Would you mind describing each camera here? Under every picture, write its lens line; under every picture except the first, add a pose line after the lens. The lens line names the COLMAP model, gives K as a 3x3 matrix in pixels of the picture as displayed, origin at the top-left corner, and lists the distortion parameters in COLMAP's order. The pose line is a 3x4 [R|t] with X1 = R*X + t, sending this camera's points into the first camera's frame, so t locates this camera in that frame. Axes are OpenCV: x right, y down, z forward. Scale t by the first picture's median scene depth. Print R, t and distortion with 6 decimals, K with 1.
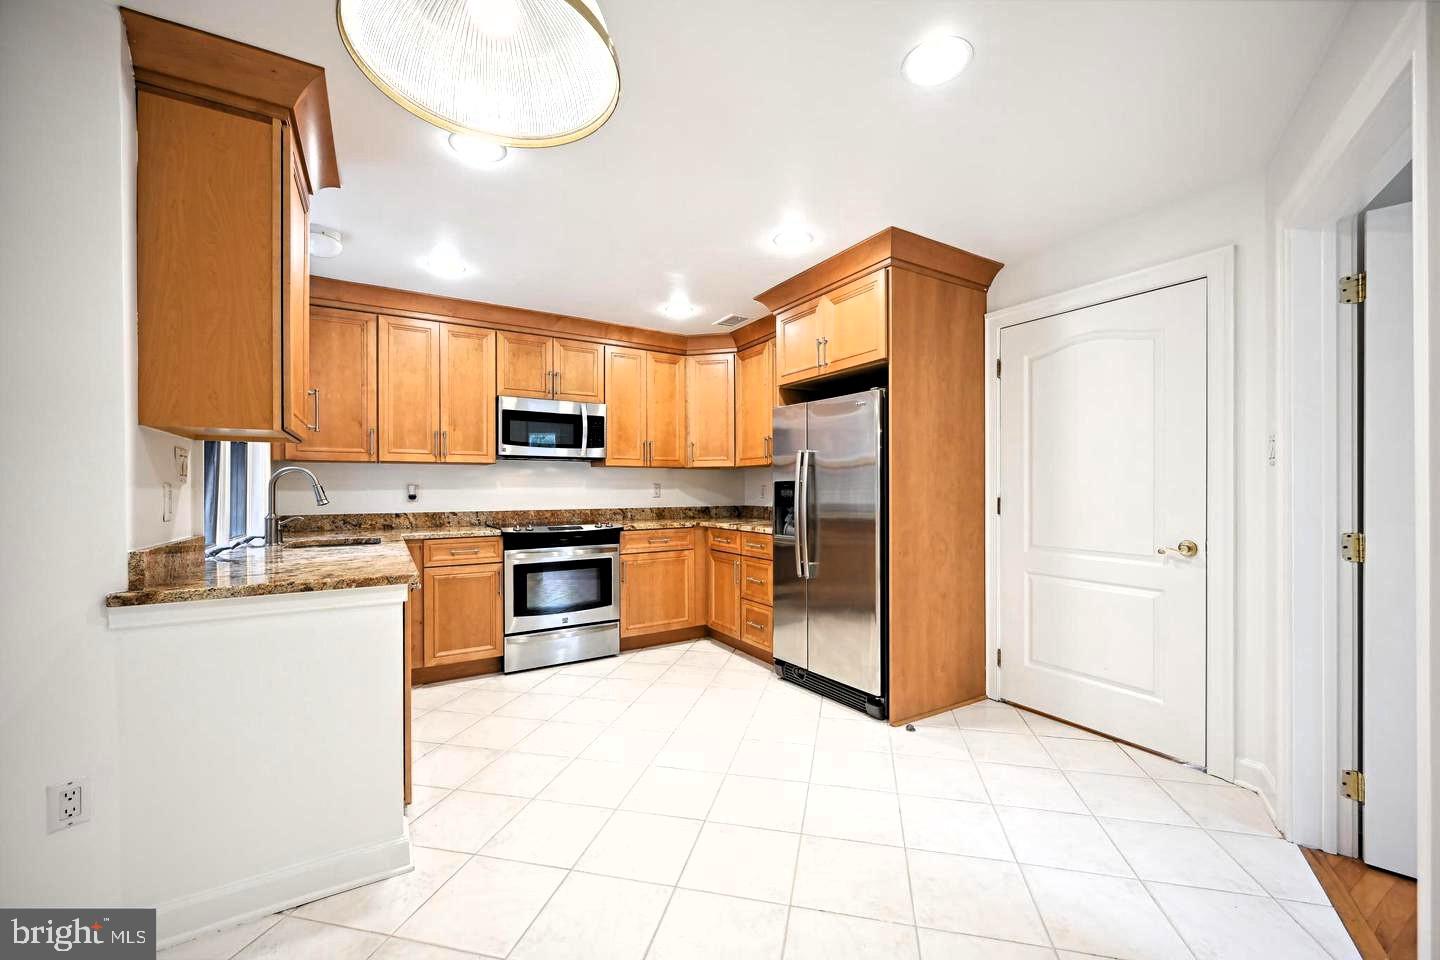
lens RADIAL K [[540.6, 0, 712.8], [0, 540.6, 488.5], [0, 0, 1]] dist [-0.014694, -0.000013]
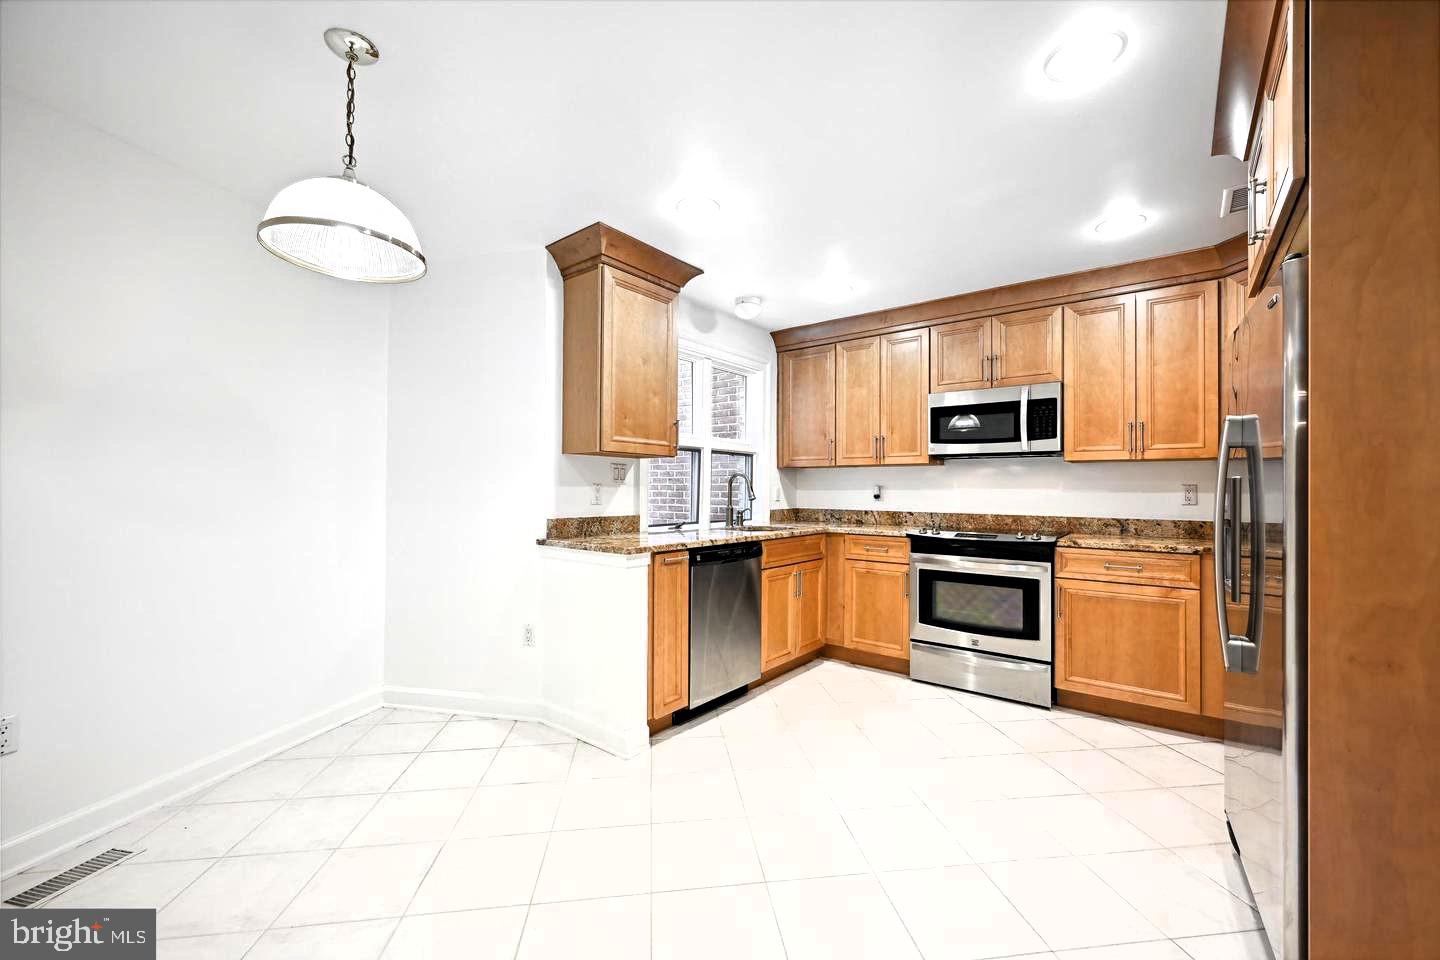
lens RADIAL K [[584.6, 0, 714.5], [0, 584.6, 477.3], [0, 0, 1]] dist [0.003161, 0.000890]
pose [[0.347052, -0.012297, -0.937765, 0.431827], [-0.008207, 0.999836, -0.016148, -0.001541], [0.937810, 0.013301, 0.346894, 0.257036]]
